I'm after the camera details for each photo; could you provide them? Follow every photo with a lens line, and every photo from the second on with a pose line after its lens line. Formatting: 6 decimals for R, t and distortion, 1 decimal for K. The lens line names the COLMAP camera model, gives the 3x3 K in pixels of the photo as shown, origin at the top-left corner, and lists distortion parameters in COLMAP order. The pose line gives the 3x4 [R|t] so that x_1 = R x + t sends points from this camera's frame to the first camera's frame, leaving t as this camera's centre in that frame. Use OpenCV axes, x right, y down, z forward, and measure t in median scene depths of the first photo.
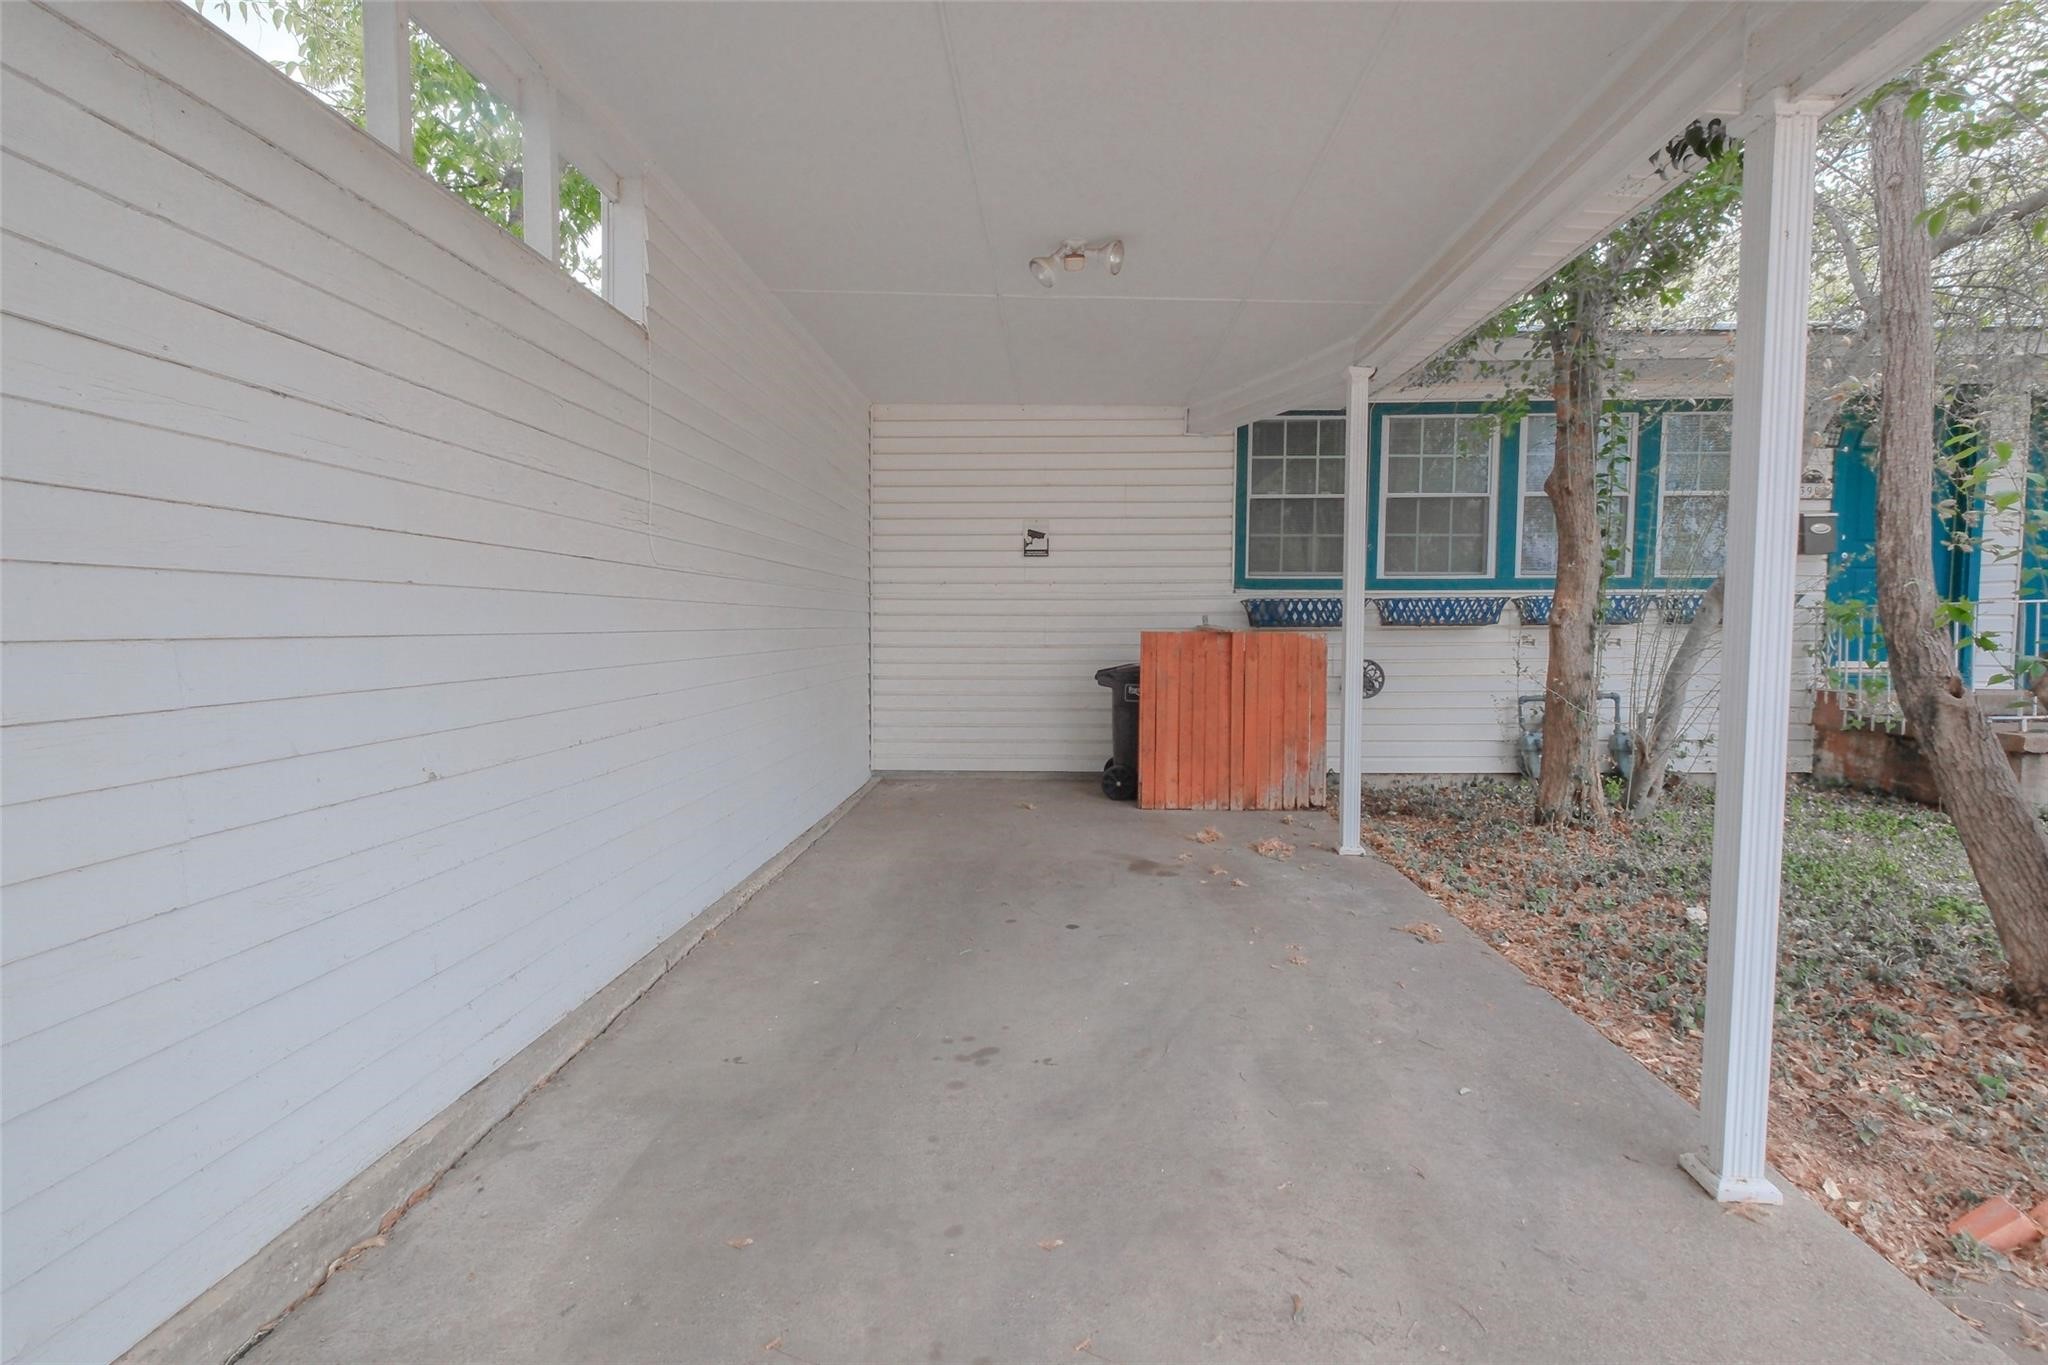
lens RADIAL K [[886.2, 0, 1032.0], [0, 886.2, 671.7], [0, 0, 1]] dist [-0.003096, -0.000898]
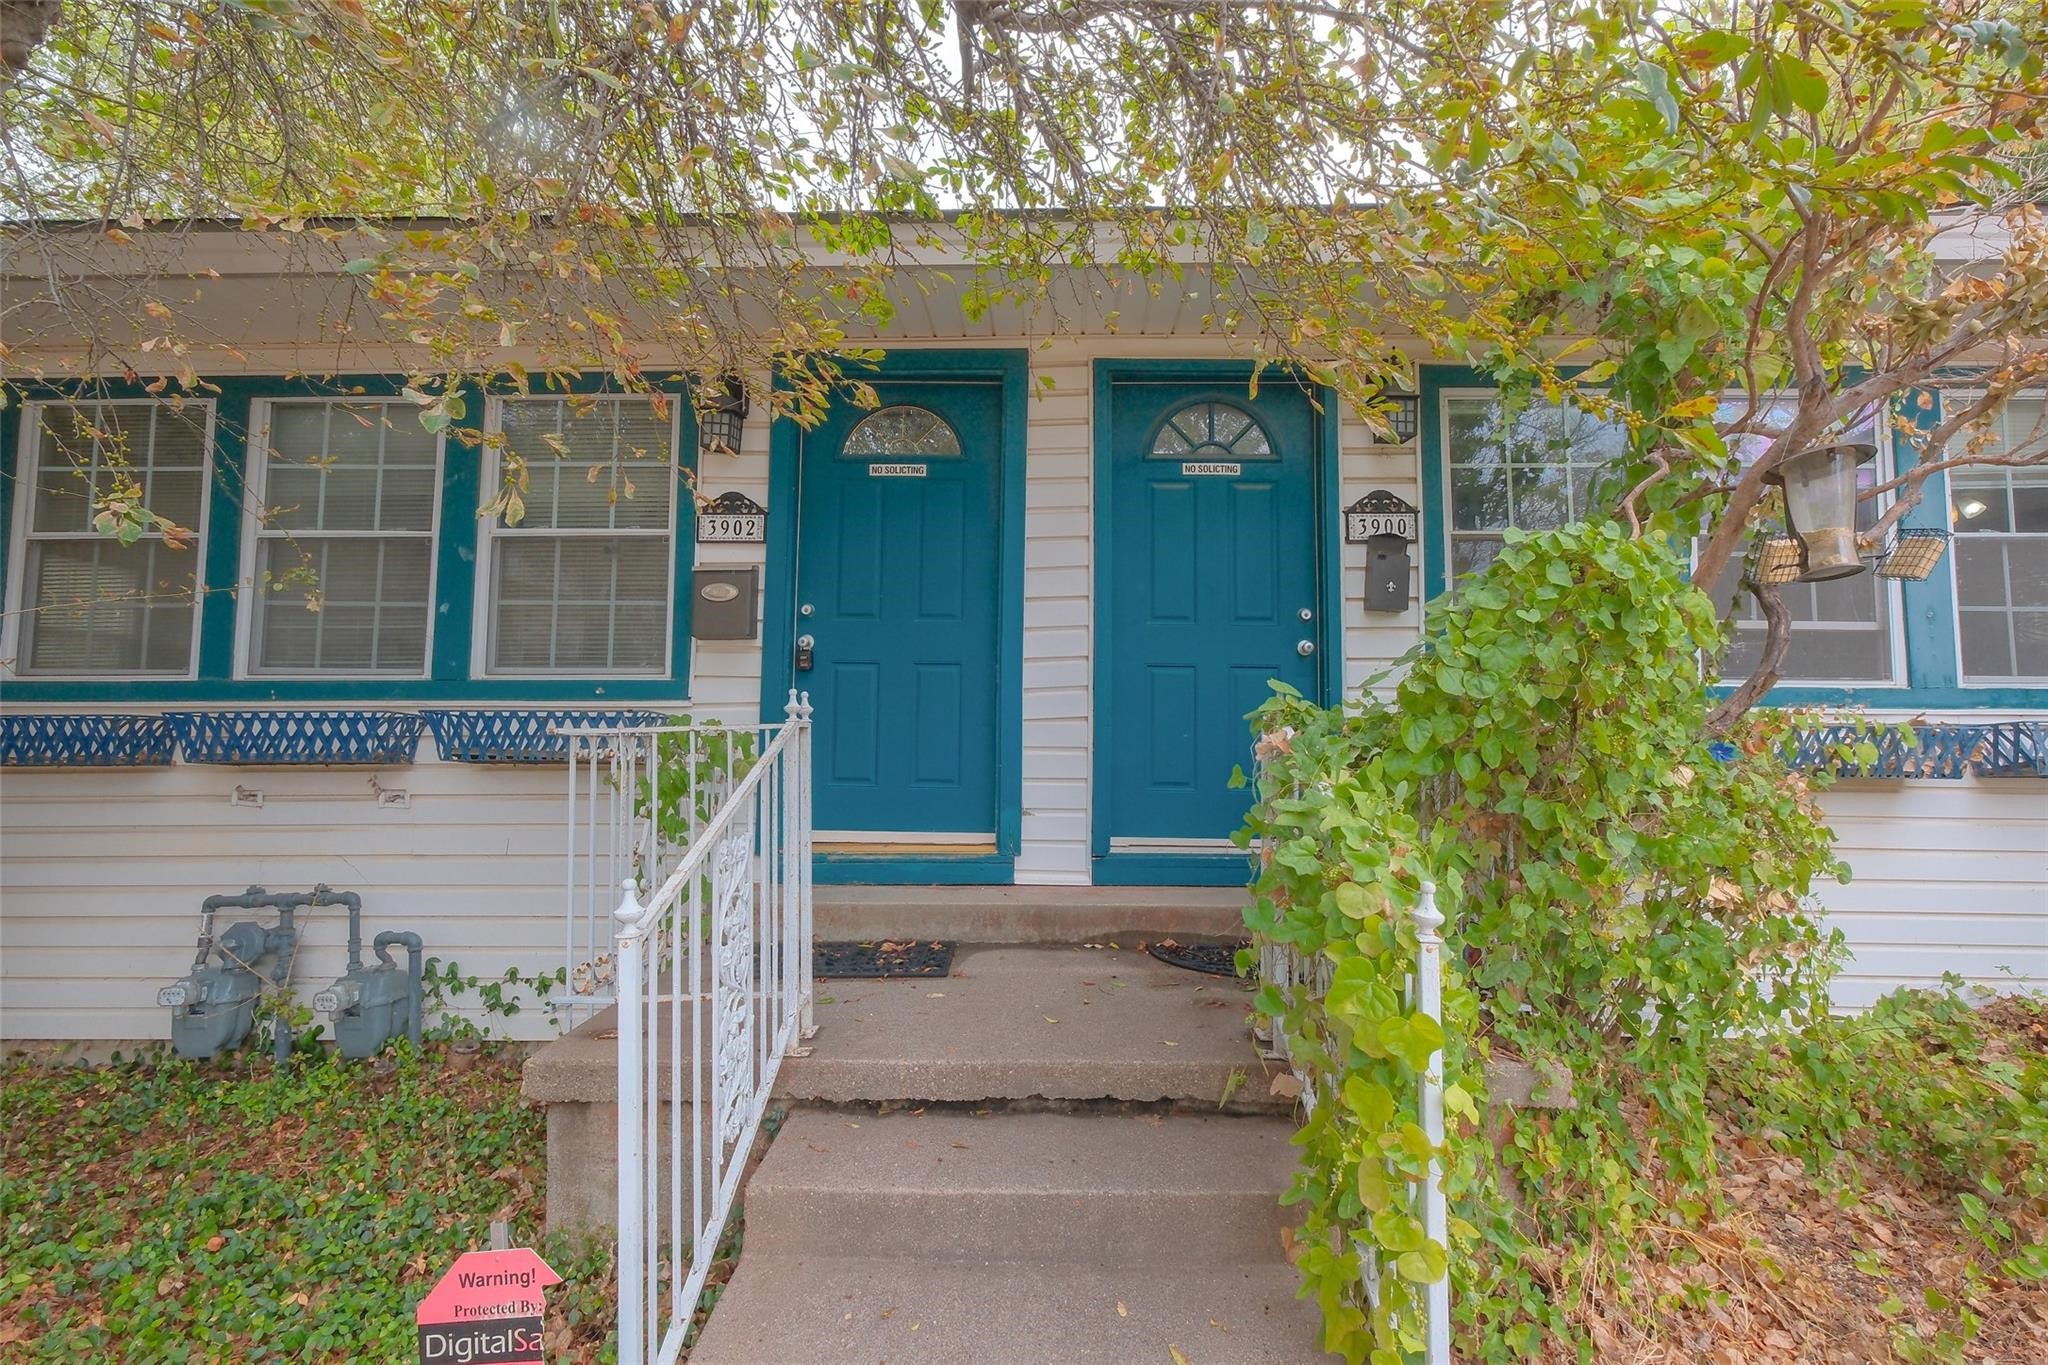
lens RADIAL K [[886.2, 0, 1032.0], [0, 886.2, 671.7], [0, 0, 1]] dist [-0.003096, -0.000898]
pose [[0.999258, 0.005093, 0.038165, 1.027357], [-0.000076, 0.991472, -0.130323, -0.038206], [-0.038503, 0.130224, 0.990737, 0.427573]]
